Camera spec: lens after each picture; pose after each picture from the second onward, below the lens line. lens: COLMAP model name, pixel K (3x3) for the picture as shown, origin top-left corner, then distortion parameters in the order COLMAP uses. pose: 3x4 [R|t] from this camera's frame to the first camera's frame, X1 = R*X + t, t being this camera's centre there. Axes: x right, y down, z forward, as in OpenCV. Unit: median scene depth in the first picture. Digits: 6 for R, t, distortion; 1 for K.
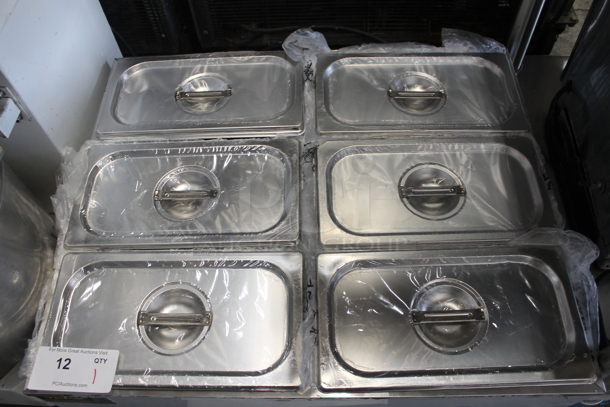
lens RADIAL K [[517.8, 0, 305.7], [0, 517.8, 200.6], [0, 0, 1]] dist [-0.163668, 0.139384]
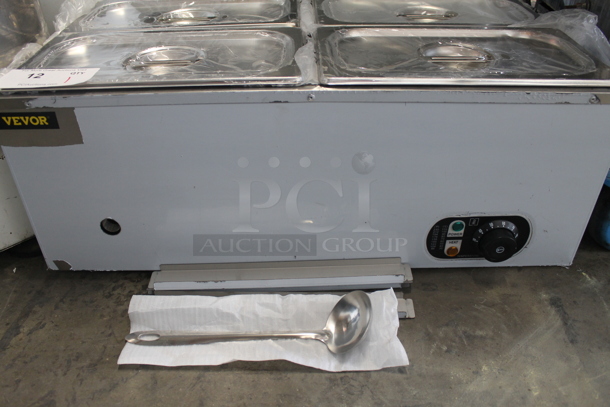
lens RADIAL K [[517.8, 0, 305.7], [0, 517.8, 200.6], [0, 0, 1]] dist [-0.163668, 0.139384]
pose [[0.999837, 0.008493, 0.015927, -0.008114], [-0.001451, 0.917357, -0.398062, 0.640918], [-0.017991, 0.397974, 0.917220, 0.185736]]
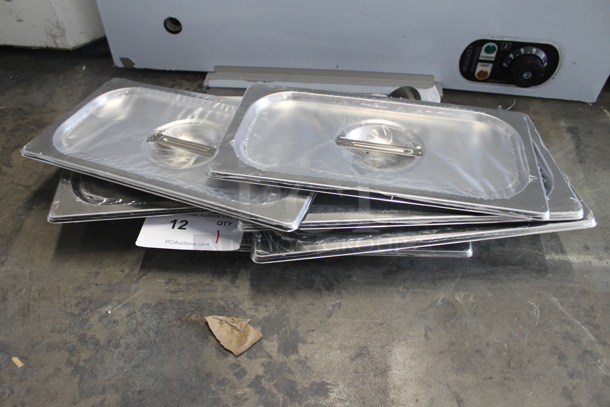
lens RADIAL K [[517.8, 0, 305.7], [0, 517.8, 200.6], [0, 0, 1]] dist [-0.163668, 0.139384]
pose [[0.994025, 0.098970, -0.046035, -0.002178], [-0.105552, 0.978995, -0.174436, 0.777979], [0.027804, 0.178253, 0.983592, 0.139762]]
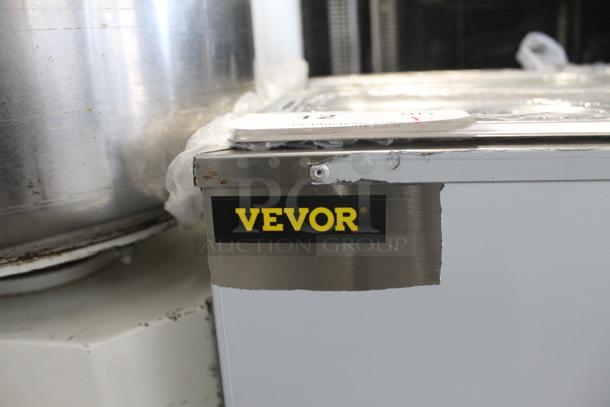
lens RADIAL K [[517.8, 0, 305.7], [0, 517.8, 200.6], [0, 0, 1]] dist [-0.163668, 0.139384]
pose [[0.994130, 0.004676, -0.108088, -0.327561], [-0.073617, 0.761348, -0.644150, 0.445107], [0.079280, 0.648326, 0.757224, 0.544705]]
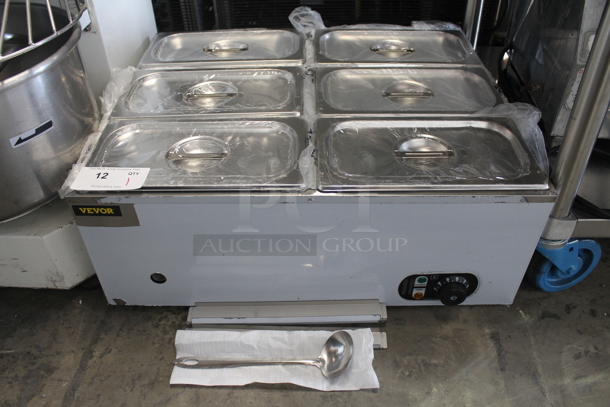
lens RADIAL K [[517.8, 0, 305.7], [0, 517.8, 200.6], [0, 0, 1]] dist [-0.163668, 0.139384]
pose [[0.999845, 0.014135, 0.010461, -0.009954], [-0.010195, 0.950643, -0.310119, 0.541615], [-0.014329, 0.309964, 0.950640, -0.096043]]
